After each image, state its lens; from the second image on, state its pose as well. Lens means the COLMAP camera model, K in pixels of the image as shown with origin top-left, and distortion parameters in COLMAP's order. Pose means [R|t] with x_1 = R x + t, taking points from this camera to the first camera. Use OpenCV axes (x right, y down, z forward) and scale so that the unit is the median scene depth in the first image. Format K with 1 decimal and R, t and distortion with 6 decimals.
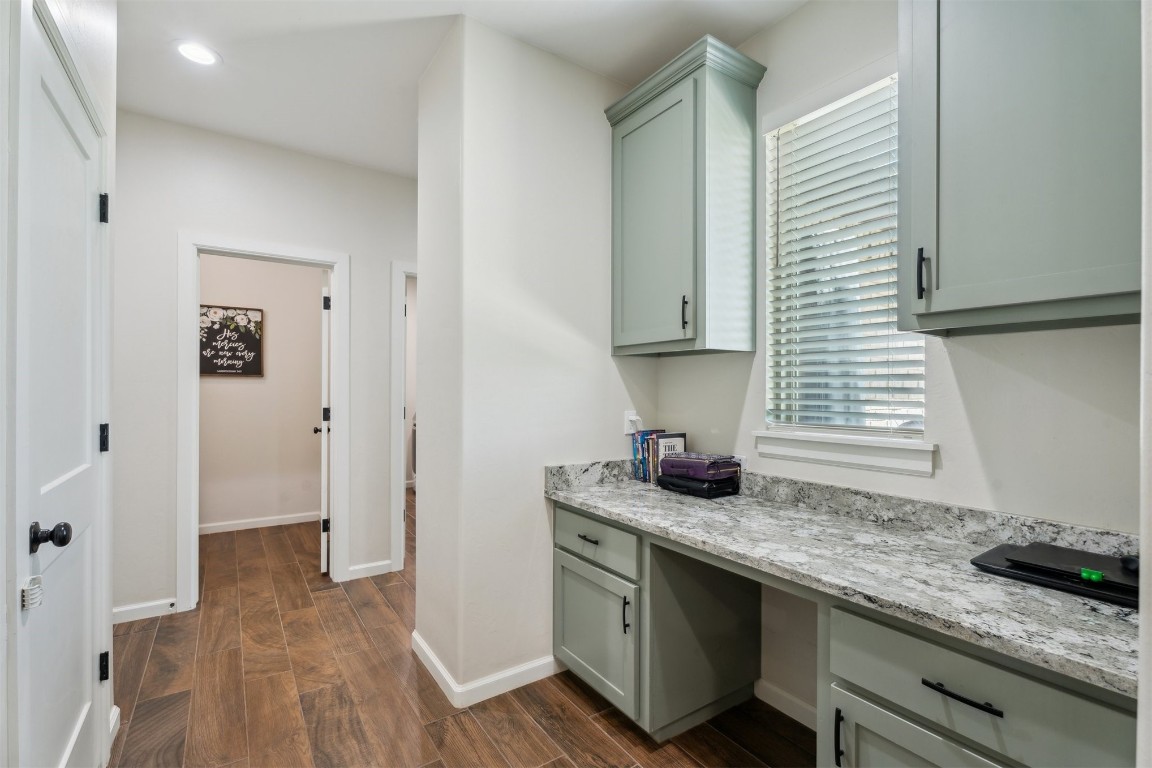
lens RADIAL K [[509.8, 0, 573.3], [0, 509.8, 384.3], [0, 0, 1]] dist [0.007489, -0.001597]
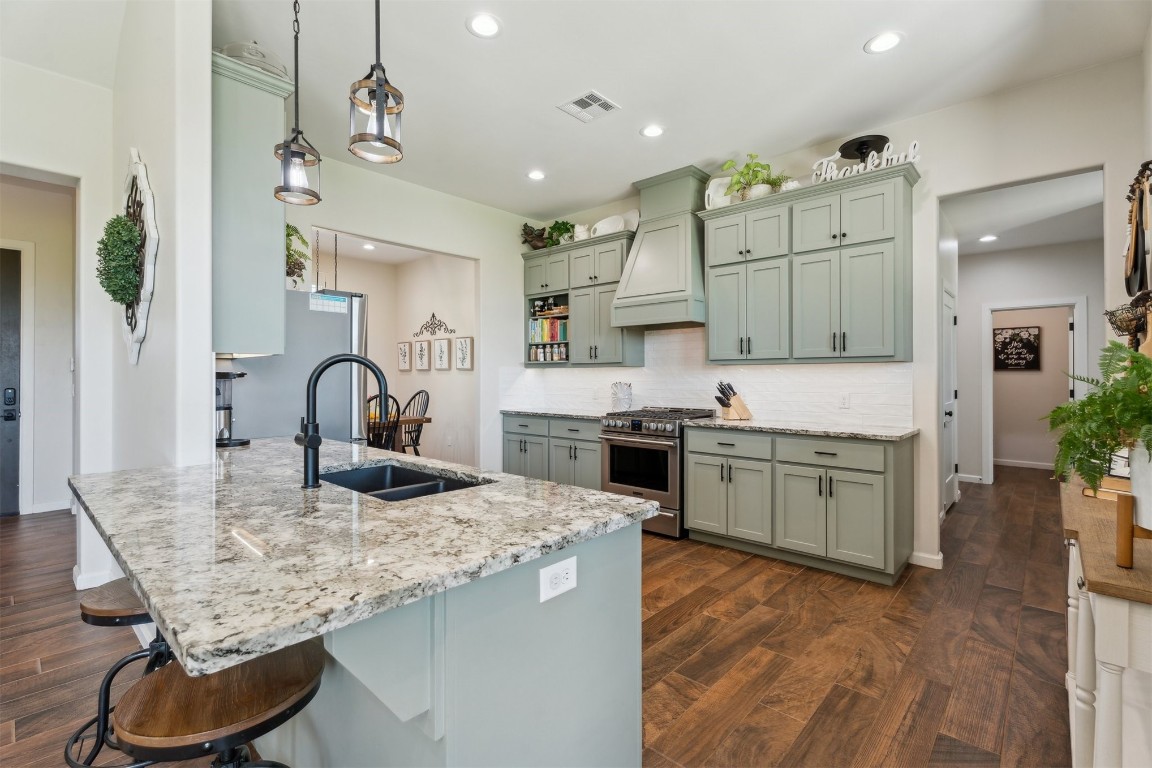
lens RADIAL K [[509.8, 0, 577.7], [0, 509.8, 382.4], [0, 0, 1]] dist [0.007489, -0.001597]
pose [[0.229606, 0.003565, -0.973277, 0.583040], [0.013005, 0.999893, 0.006730, -0.006696], [0.973197, -0.014203, 0.229535, -0.718453]]
